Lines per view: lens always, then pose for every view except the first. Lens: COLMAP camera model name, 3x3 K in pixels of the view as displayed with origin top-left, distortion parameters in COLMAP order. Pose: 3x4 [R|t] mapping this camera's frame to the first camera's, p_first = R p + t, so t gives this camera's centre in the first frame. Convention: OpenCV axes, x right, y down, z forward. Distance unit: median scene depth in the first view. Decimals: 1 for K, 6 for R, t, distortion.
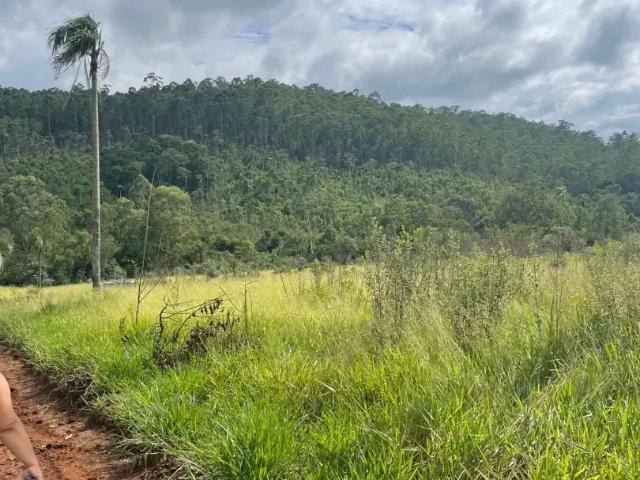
lens RADIAL K [[637.5, 0, 317.3], [0, 637.5, 237.3], [0, 0, 1]] dist [0.094181, -0.160908]
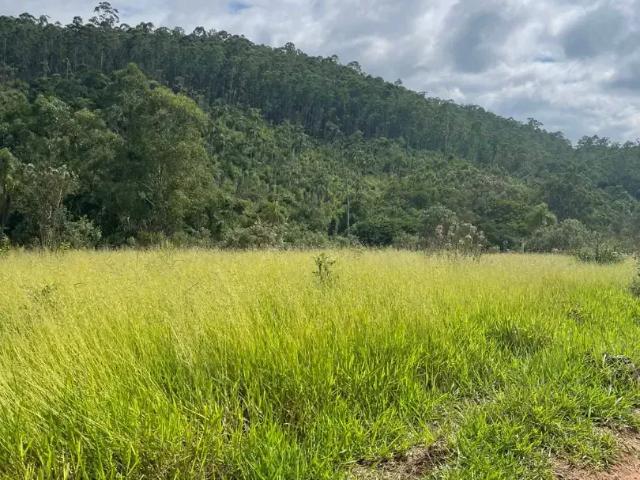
lens RADIAL K [[637.5, 0, 317.3], [0, 637.5, 237.3], [0, 0, 1]] dist [0.094181, -0.160908]
pose [[0.990745, 0.083763, 0.106807, -0.047324], [-0.086308, 0.996079, 0.019423, 0.009082], [-0.104762, -0.028461, 0.994090, 0.126056]]
